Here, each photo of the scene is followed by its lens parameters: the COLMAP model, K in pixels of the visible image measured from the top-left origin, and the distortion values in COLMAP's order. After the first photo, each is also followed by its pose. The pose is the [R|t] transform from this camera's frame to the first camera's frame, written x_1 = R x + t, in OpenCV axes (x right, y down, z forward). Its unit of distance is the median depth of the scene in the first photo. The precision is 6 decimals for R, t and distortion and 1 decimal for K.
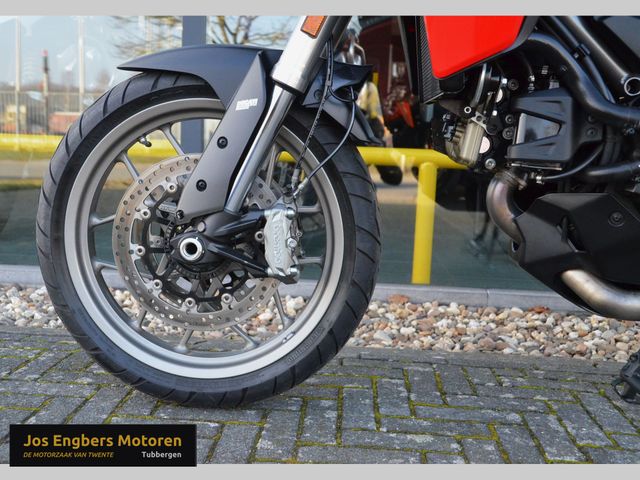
lens RADIAL K [[698.9, 0, 310.3], [0, 698.9, 245.4], [0, 0, 1]] dist [-0.006197, 0.000000]
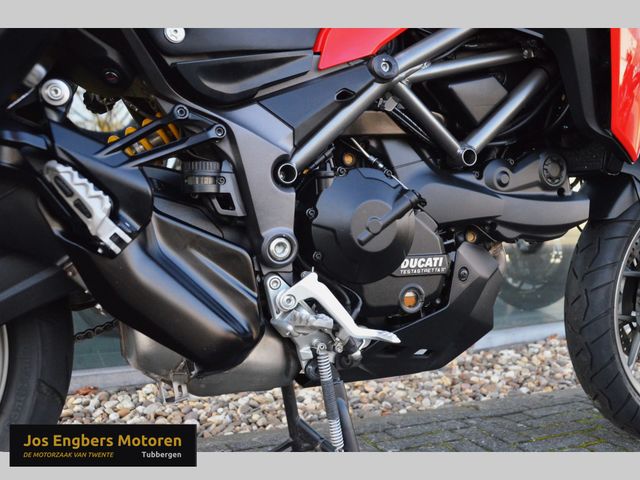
lens RADIAL K [[657.9, 0, 330.6], [0, 657.9, 257.0], [0, 0, 1]] dist [-0.043668, 0.000000]
pose [[0.880951, -0.074237, 0.467349, 0.406983], [0.102072, 0.994179, -0.034483, -0.031452], [-0.462068, 0.078081, 0.883400, 0.177018]]
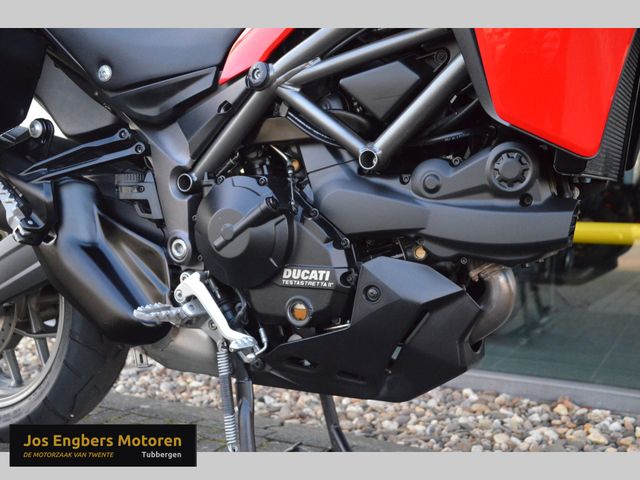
lens RADIAL K [[737.1, 0, 332.2], [0, 737.1, 246.9], [0, 0, 1]] dist [0.070877, 0.000000]
pose [[0.921332, -0.000889, -0.388776, 1.256570], [-0.031285, 0.996585, -0.076418, -0.008320], [0.387516, 0.082569, 0.918158, 0.065018]]
